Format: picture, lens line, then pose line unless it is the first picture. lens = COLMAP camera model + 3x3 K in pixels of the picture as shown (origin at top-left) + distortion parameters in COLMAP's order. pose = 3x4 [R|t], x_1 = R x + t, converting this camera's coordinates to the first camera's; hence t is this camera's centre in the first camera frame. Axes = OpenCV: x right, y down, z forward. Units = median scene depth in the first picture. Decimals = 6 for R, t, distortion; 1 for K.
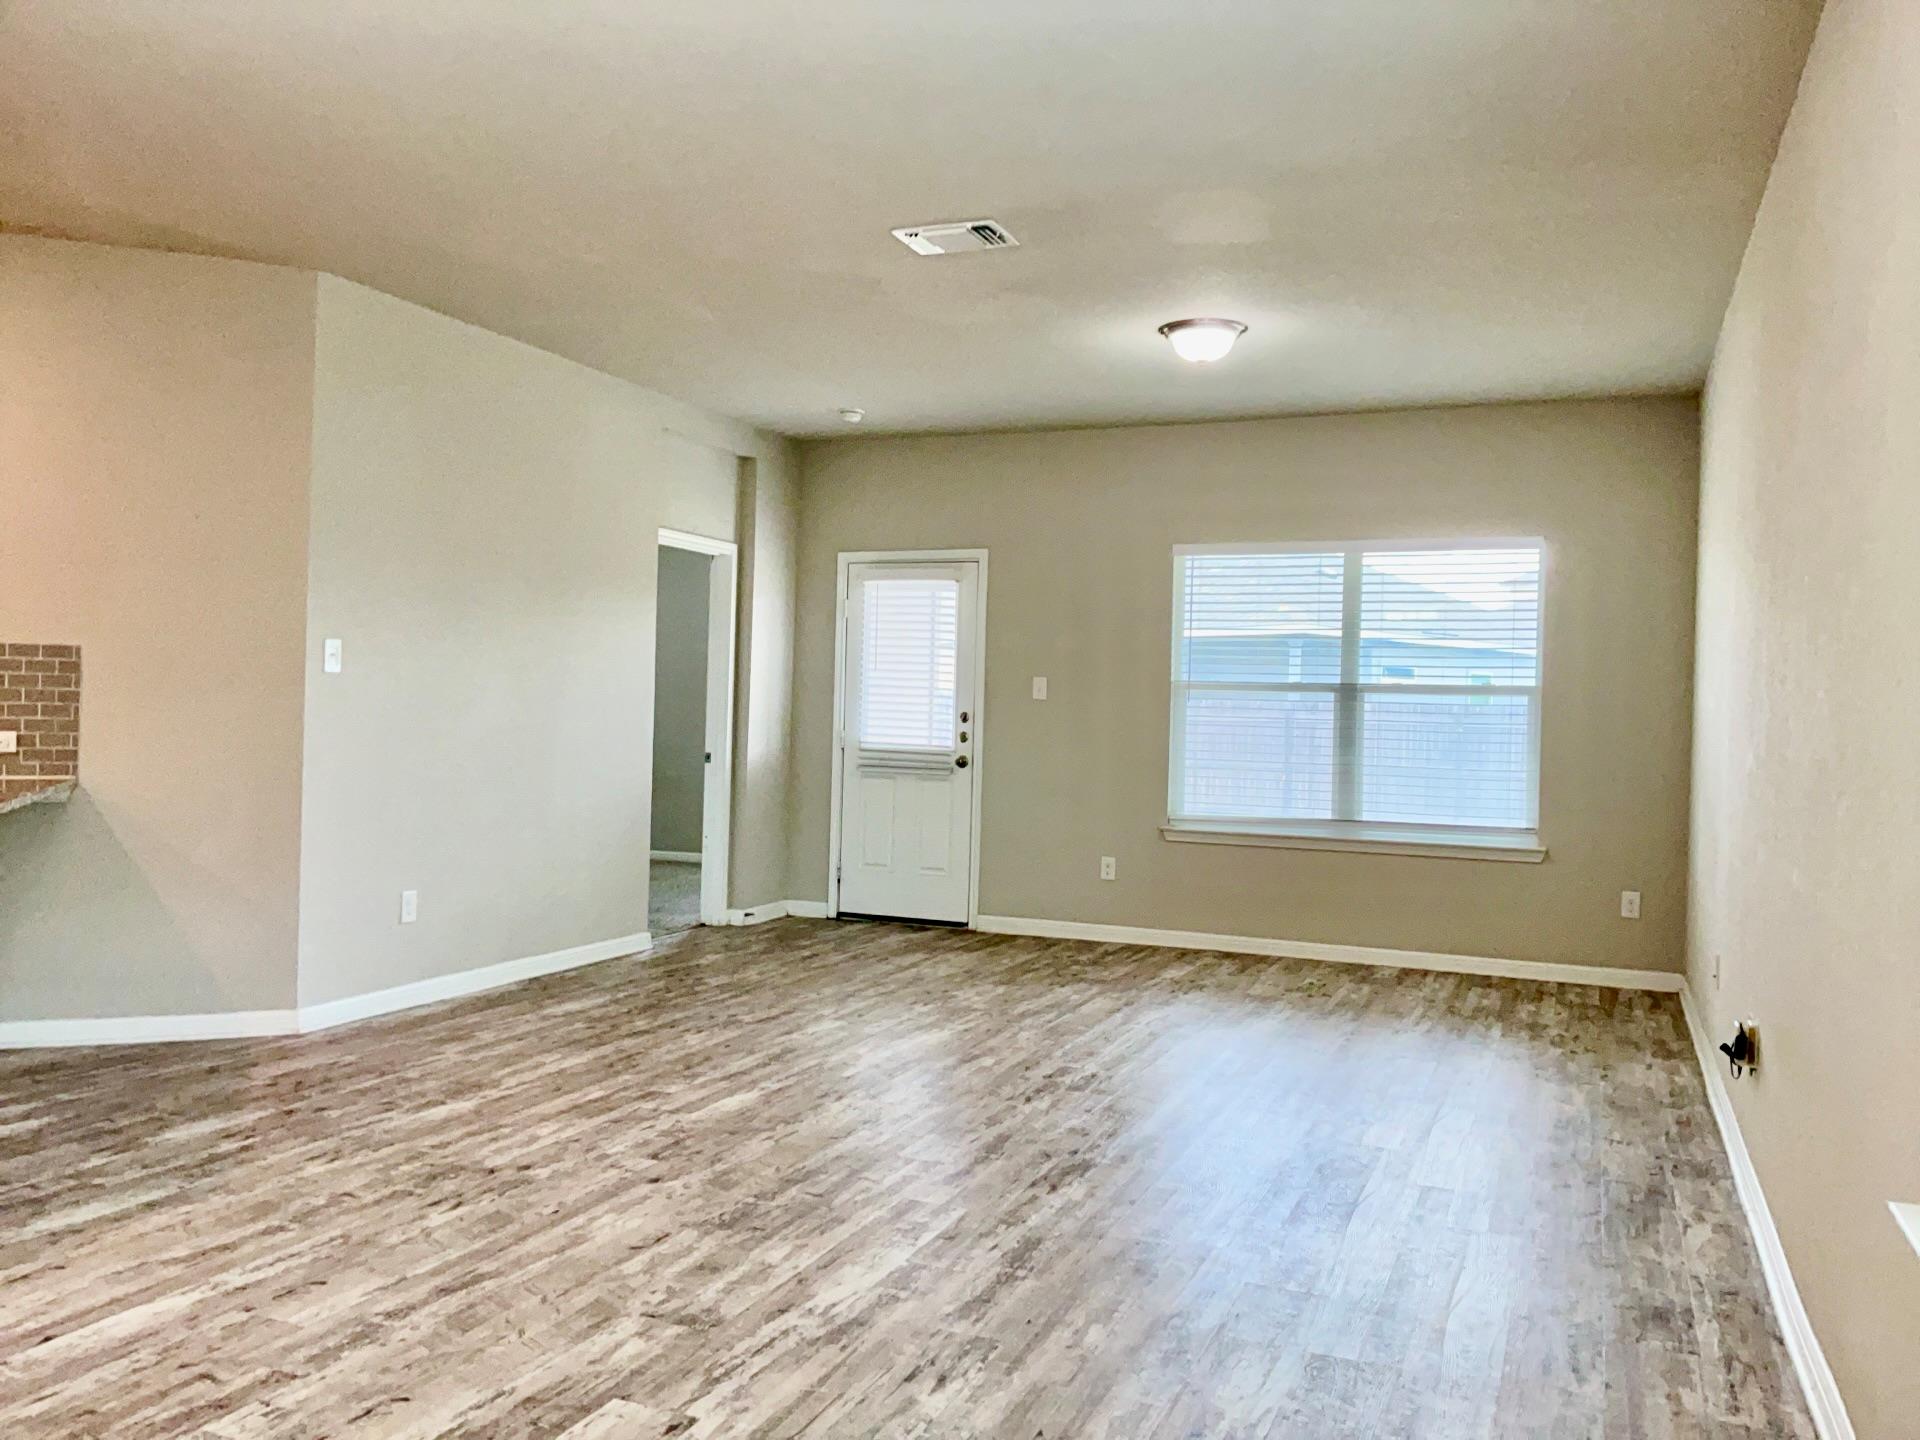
lens RADIAL K [[1540.2, 0, 960.0], [0, 1540.2, 720.0], [0, 0, 1]] dist [0.109651, -0.203104]
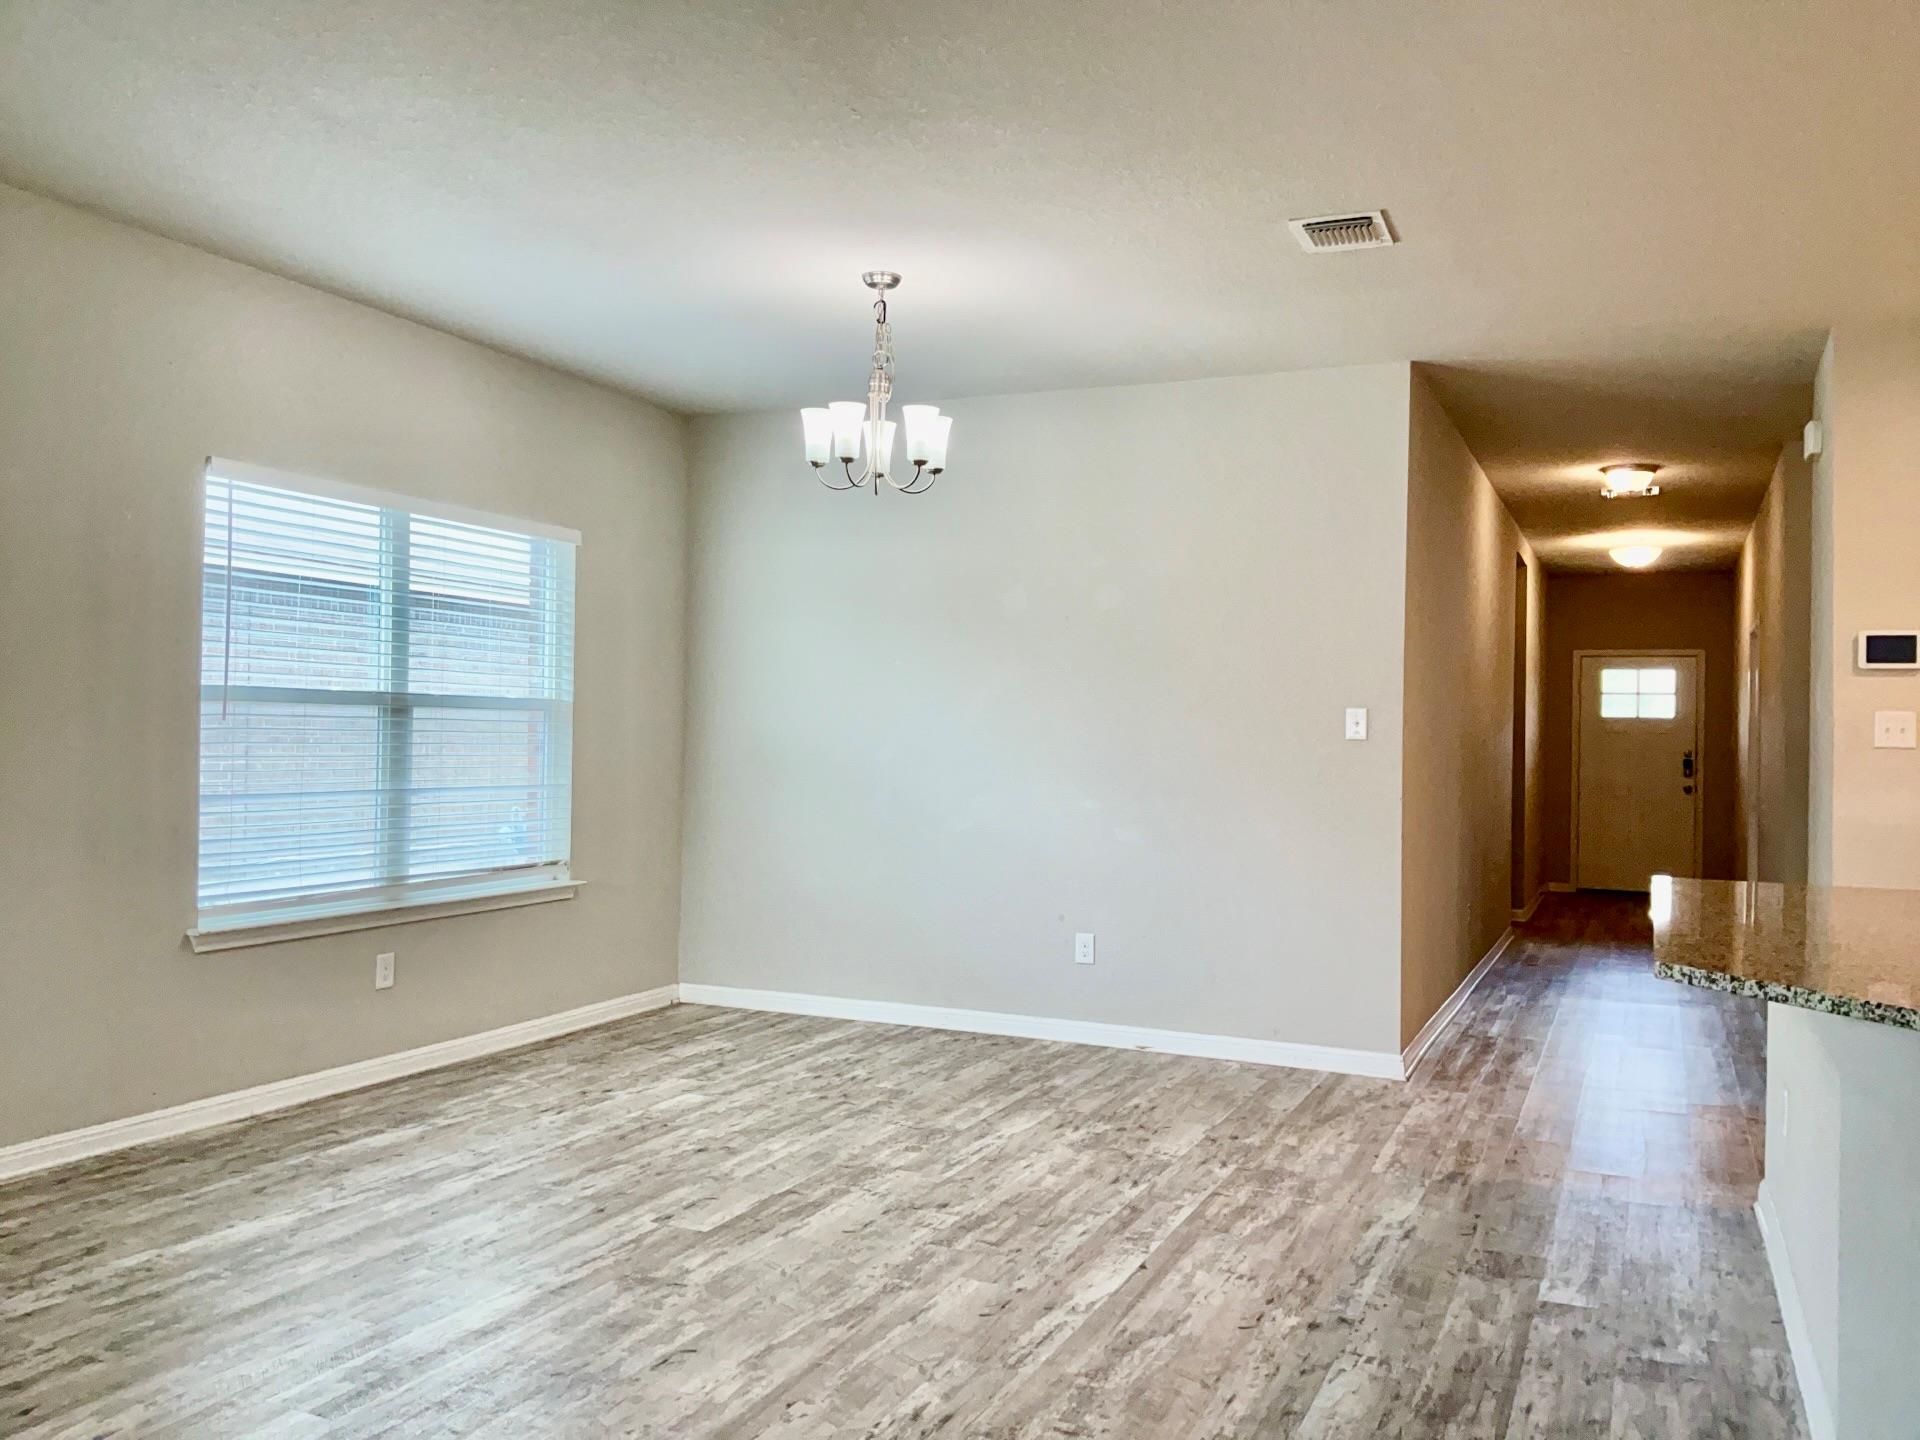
lens RADIAL K [[1517.1, 0, 960.0], [0, 1517.1, 720.0], [0, 0, 1]] dist [0.084729, -0.193768]
pose [[-0.998415, -0.044372, 0.034621, -0.284589], [-0.044561, 0.998996, -0.004715, -0.027512], [-0.034377, -0.006250, -0.999389, 1.417509]]
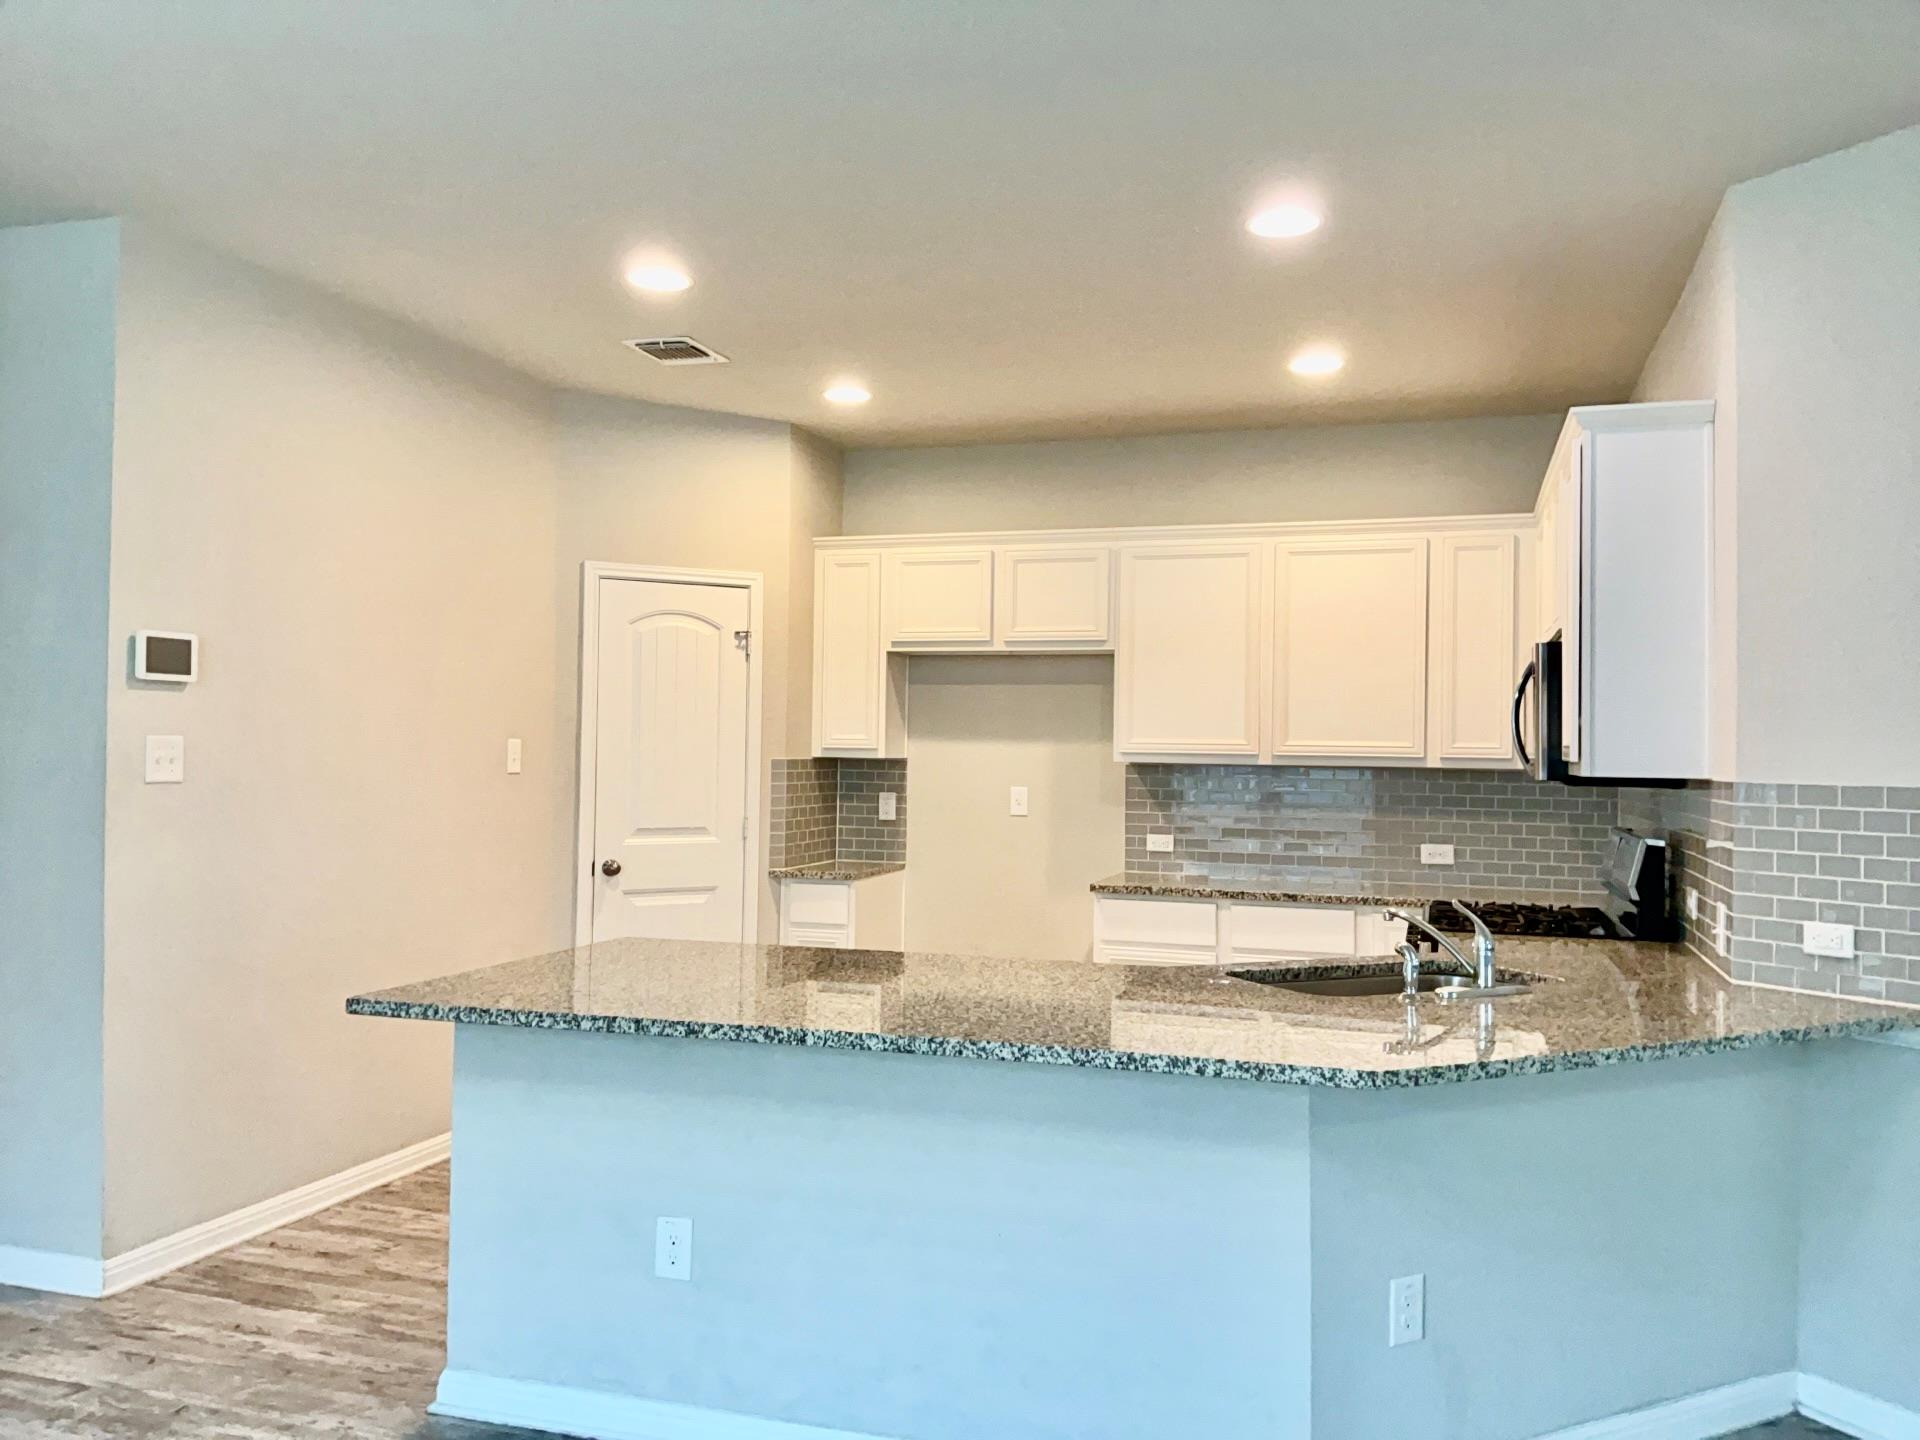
lens RADIAL K [[1534.7, 0, 975.9], [0, 1534.7, 708.9], [0, 0, 1]] dist [0.125041, -0.241291]
pose [[0.082318, -0.052841, -0.995204, -0.009048], [-0.015884, 0.998397, -0.054325, -0.044257], [0.996480, 0.020280, 0.081347, 0.664416]]
